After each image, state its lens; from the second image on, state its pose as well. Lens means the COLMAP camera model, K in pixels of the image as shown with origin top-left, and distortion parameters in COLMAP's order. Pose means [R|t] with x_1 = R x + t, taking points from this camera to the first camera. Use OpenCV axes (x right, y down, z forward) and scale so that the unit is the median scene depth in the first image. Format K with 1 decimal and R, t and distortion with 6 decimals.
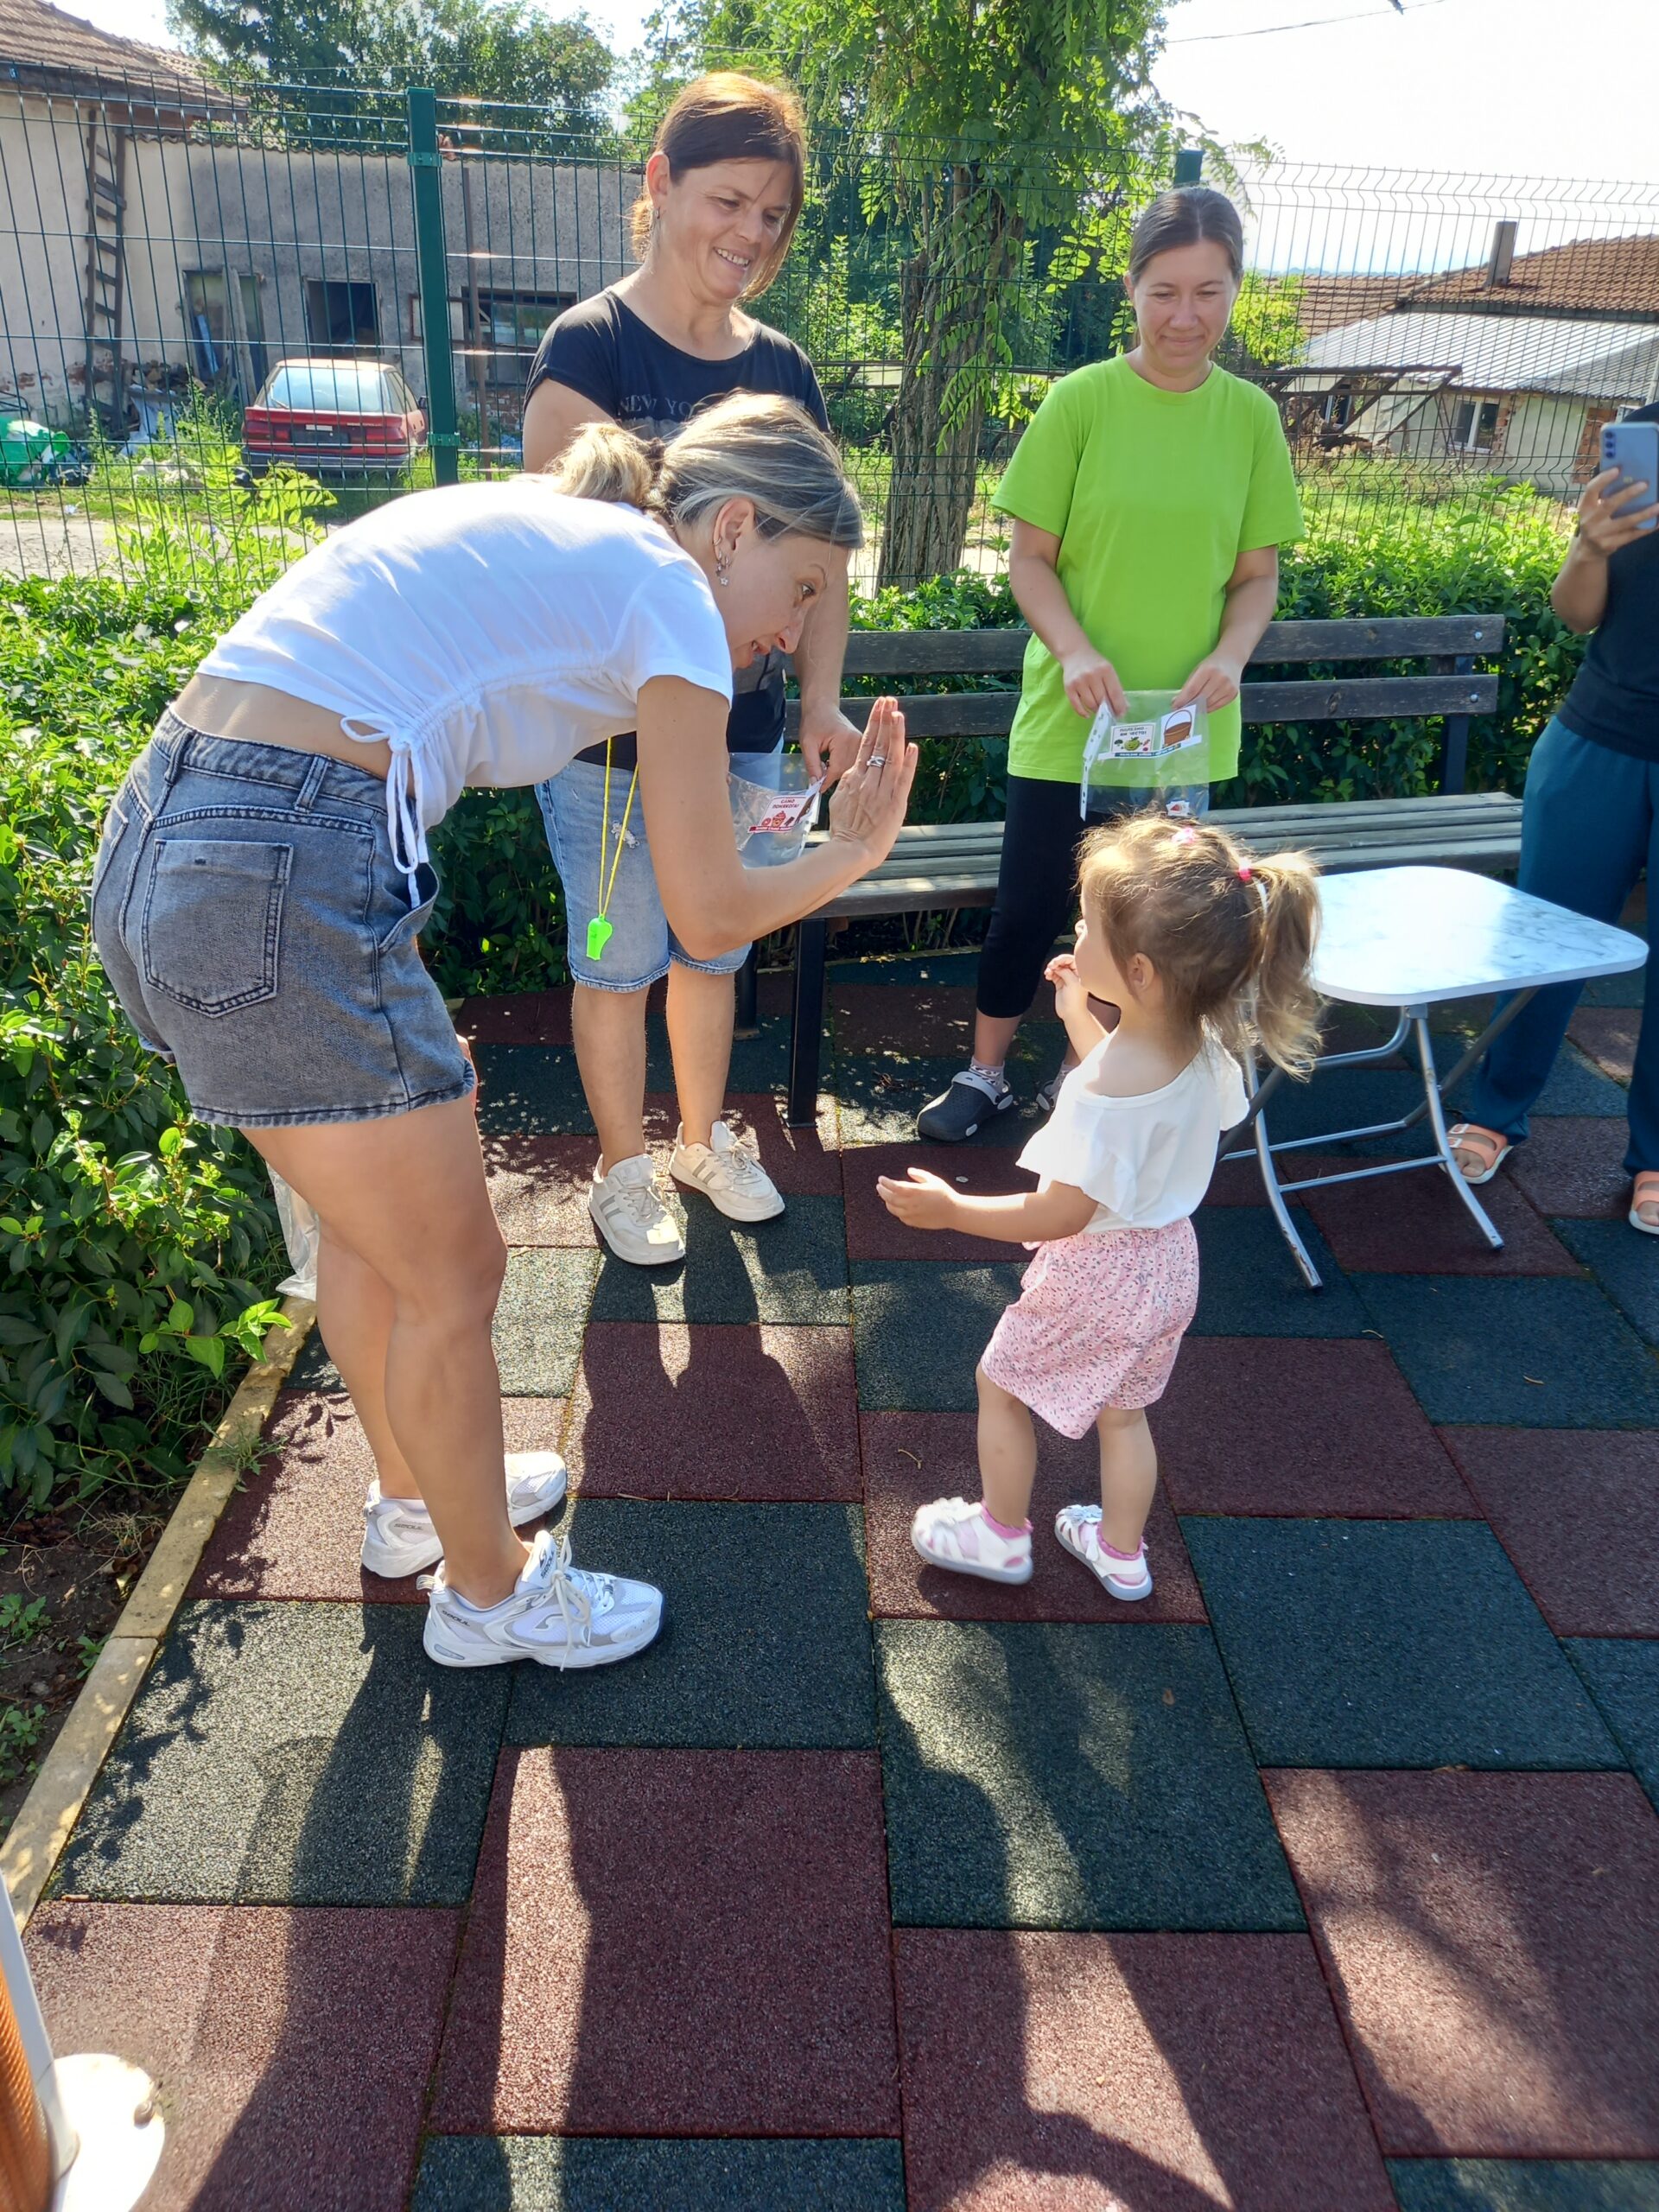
lens RADIAL K [[1642.6, 0, 816.7], [0, 1642.6, 1110.3], [0, 0, 1]] dist [0.049257, -0.046519]
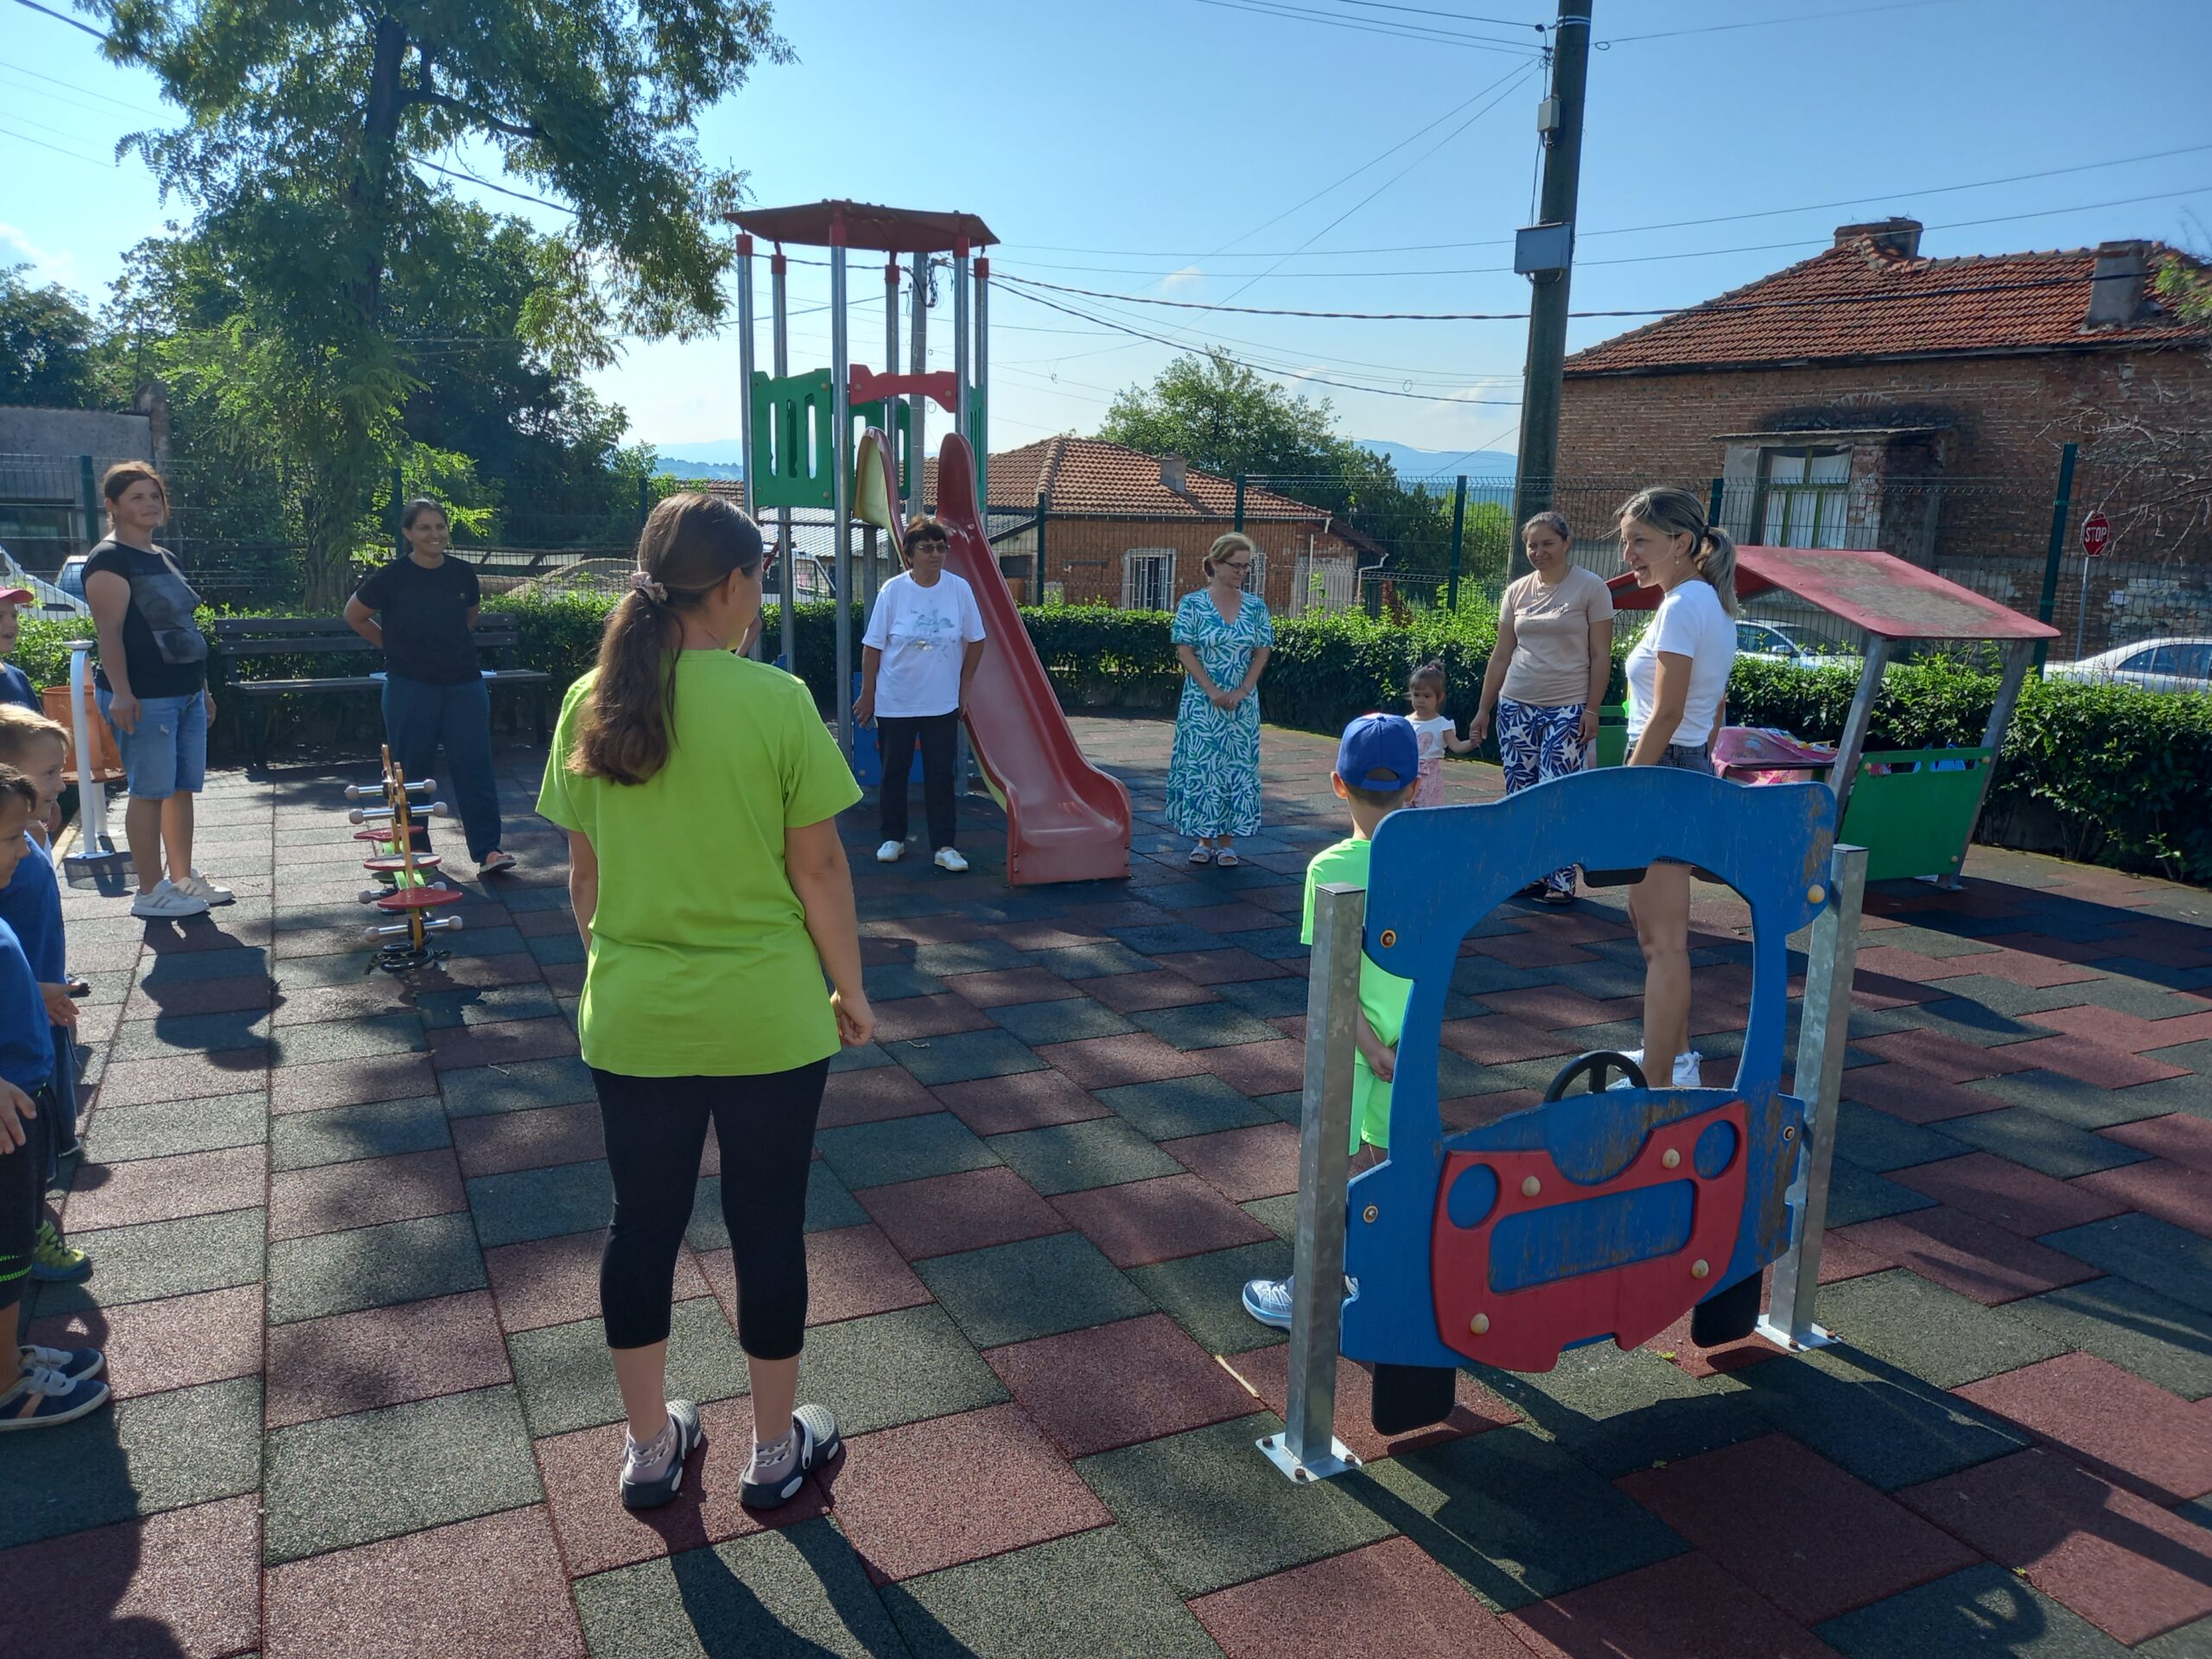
lens RADIAL K [[1642.6, 0, 1105.6], [0, 1642.6, 848.0], [0, 0, 1]] dist [0.049257, -0.046519]
pose [[0.906163, -0.090777, 0.413072, 0.014896], [0.187607, 0.961619, -0.200230, 0.123987], [-0.379042, 0.258936, 0.888414, -0.266818]]
